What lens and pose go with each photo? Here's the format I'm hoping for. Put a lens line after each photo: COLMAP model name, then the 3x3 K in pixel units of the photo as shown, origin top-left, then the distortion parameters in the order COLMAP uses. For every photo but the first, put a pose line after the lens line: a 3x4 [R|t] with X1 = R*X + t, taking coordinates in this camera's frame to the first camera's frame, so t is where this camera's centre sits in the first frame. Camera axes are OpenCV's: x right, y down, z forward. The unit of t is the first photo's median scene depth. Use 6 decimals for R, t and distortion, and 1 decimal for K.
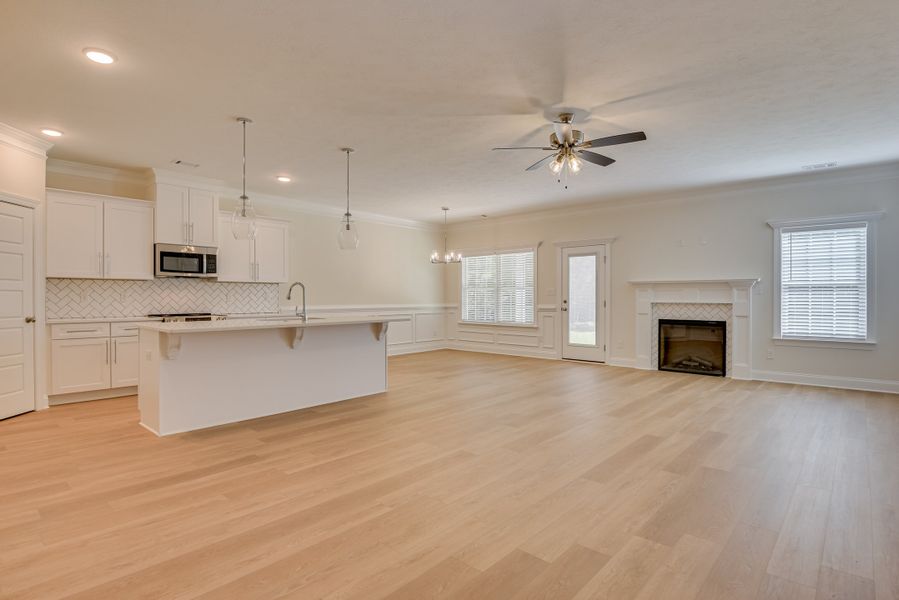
lens RADIAL K [[463.5, 0, 458.6], [0, 463.5, 299.9], [0, 0, 1]] dist [-0.009942, -0.000784]
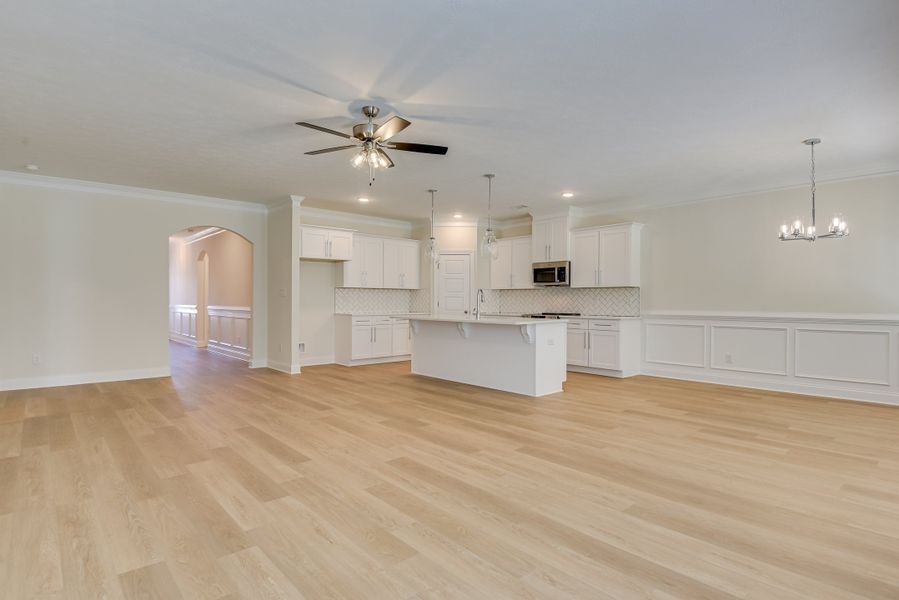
lens RADIAL K [[471.7, 0, 449.5], [0, 471.7, 300.0], [0, 0, 1]] dist [0.000229, -0.000444]
pose [[-0.132340, -0.001254, -0.991204, 0.712973], [-0.008002, 0.999968, -0.000196, -0.004730], [0.991172, 0.007906, -0.132345, 0.786150]]
